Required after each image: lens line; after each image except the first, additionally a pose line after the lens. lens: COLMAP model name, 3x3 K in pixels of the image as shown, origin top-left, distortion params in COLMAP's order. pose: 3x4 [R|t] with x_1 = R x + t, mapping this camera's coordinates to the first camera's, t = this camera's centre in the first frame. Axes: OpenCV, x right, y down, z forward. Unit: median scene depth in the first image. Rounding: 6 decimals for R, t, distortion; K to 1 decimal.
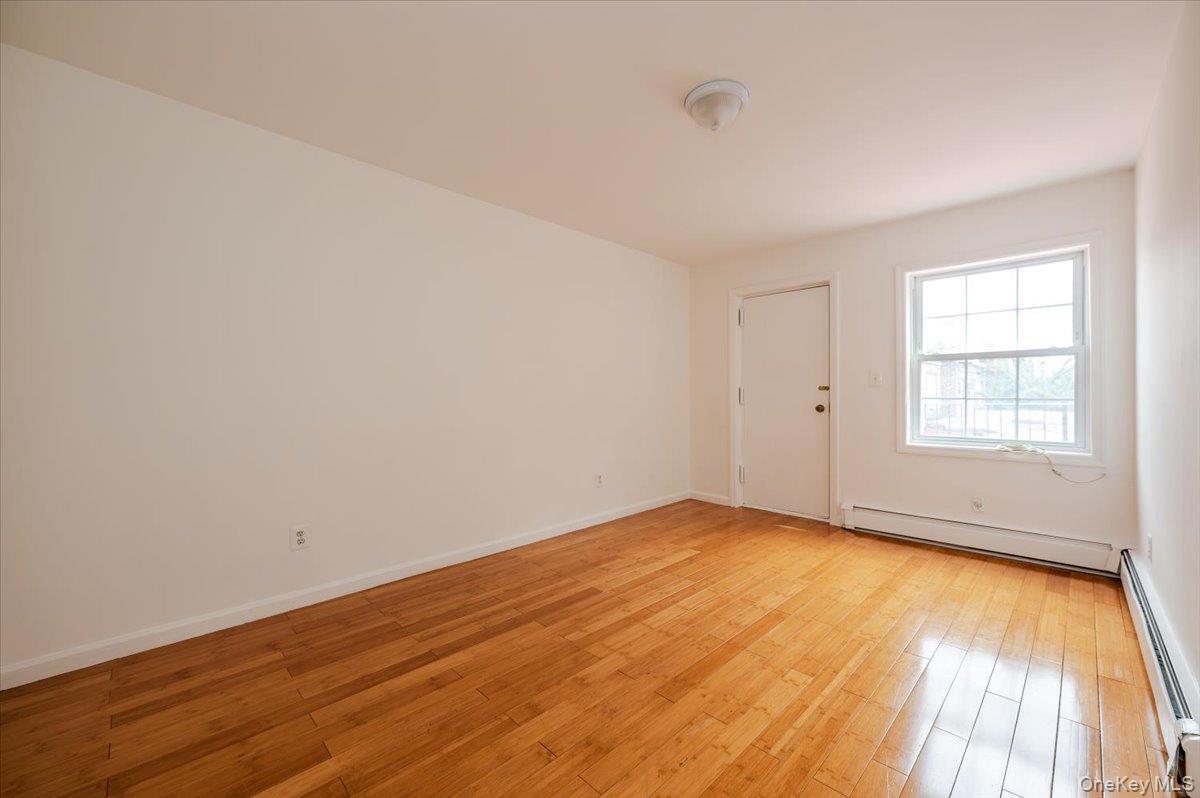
lens RADIAL K [[478.5, 0, 600.8], [0, 478.5, 397.0], [0, 0, 1]] dist [0.000407, 0.000059]
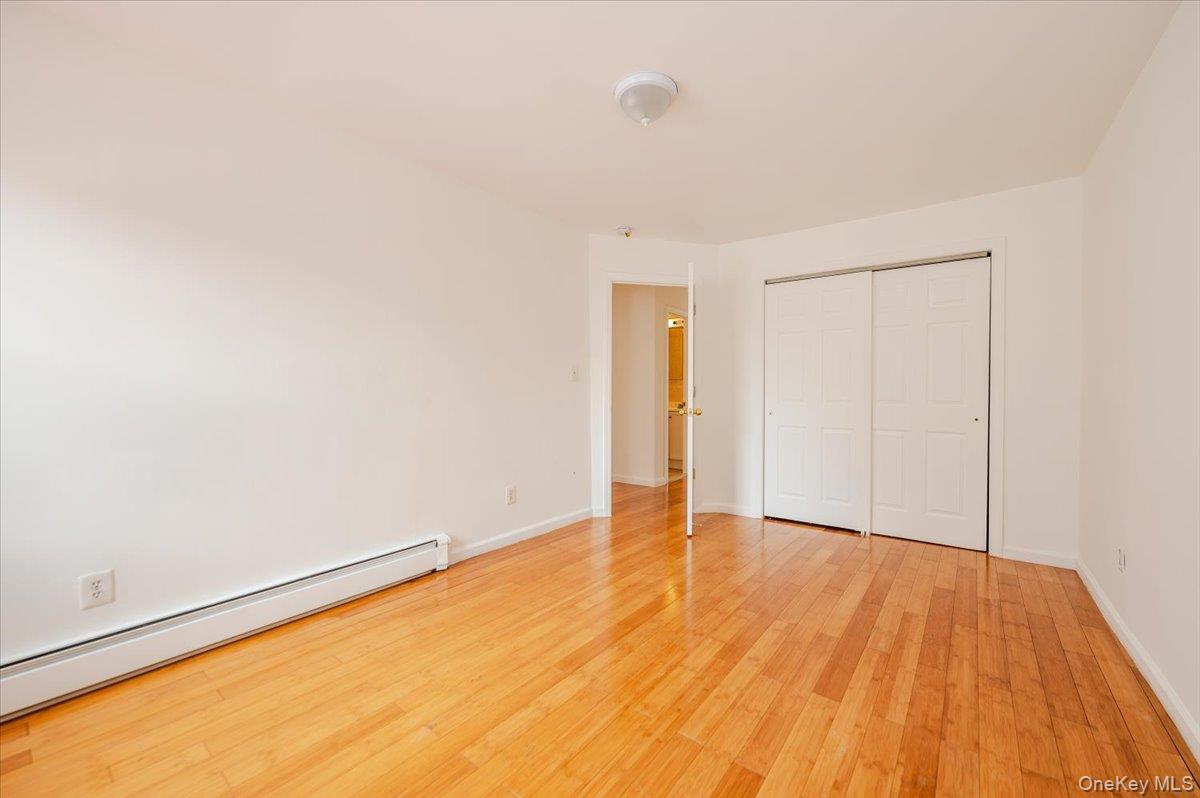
lens RADIAL K [[478.5, 0, 598.8], [0, 478.5, 396.1], [0, 0, 1]] dist [0.000407, 0.000059]
pose [[-0.992177, 0.001988, -0.124820, 0.379306], [0.000878, 0.999960, 0.008950, -0.003464], [0.124833, 0.008770, -0.992139, 1.623446]]
